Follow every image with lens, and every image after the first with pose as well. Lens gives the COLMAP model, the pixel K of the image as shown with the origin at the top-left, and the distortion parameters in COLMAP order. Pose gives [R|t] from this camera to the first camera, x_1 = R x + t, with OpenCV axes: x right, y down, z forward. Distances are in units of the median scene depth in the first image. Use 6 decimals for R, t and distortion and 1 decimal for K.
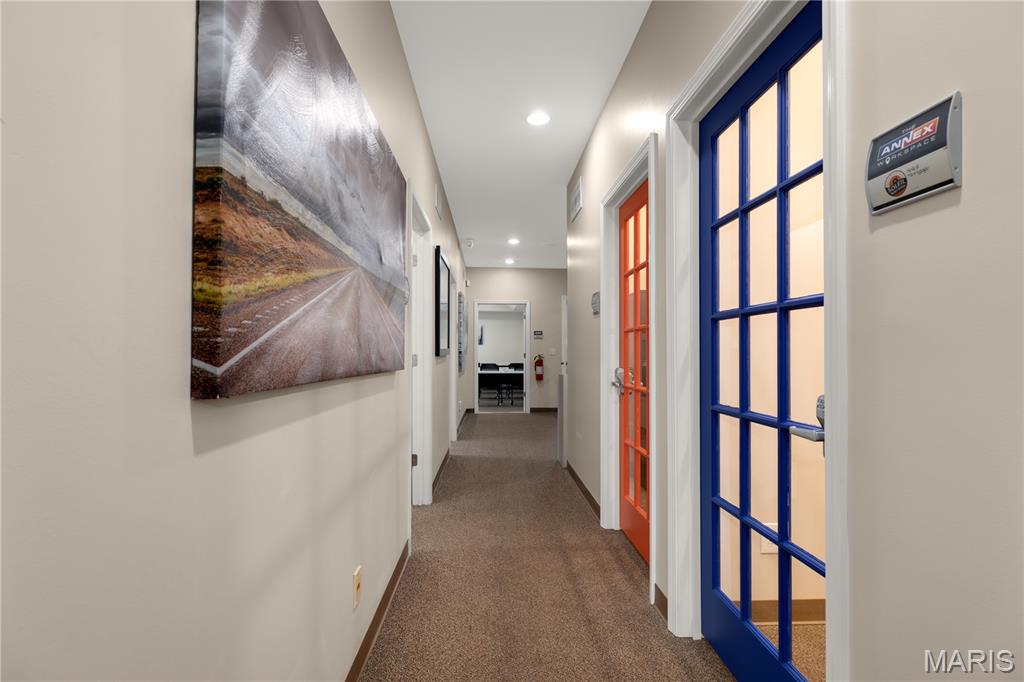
lens RADIAL K [[454.4, 0, 511.2], [0, 454.4, 345.8], [0, 0, 1]] dist [0.010418, -0.000157]
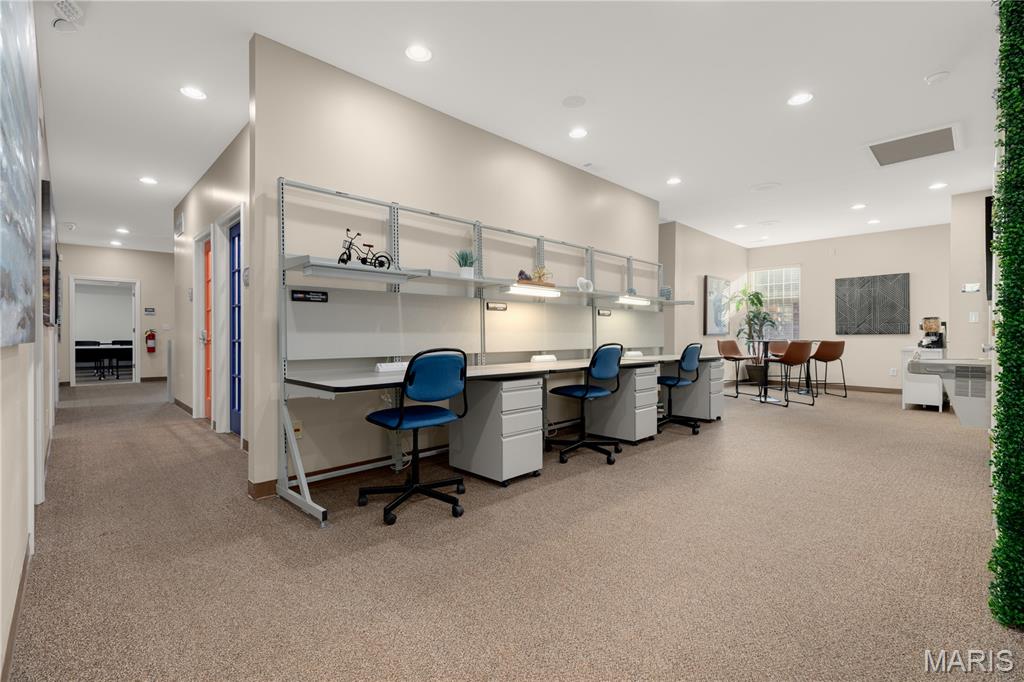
lens RADIAL K [[454.4, 0, 502.6], [0, 454.4, 337.3], [0, 0, 1]] dist [0.010418, -0.000157]
pose [[0.754899, -0.001444, 0.655840, -0.045550], [-0.010187, 0.999851, 0.013928, 0.027062], [-0.655762, -0.017195, 0.754771, -0.830717]]
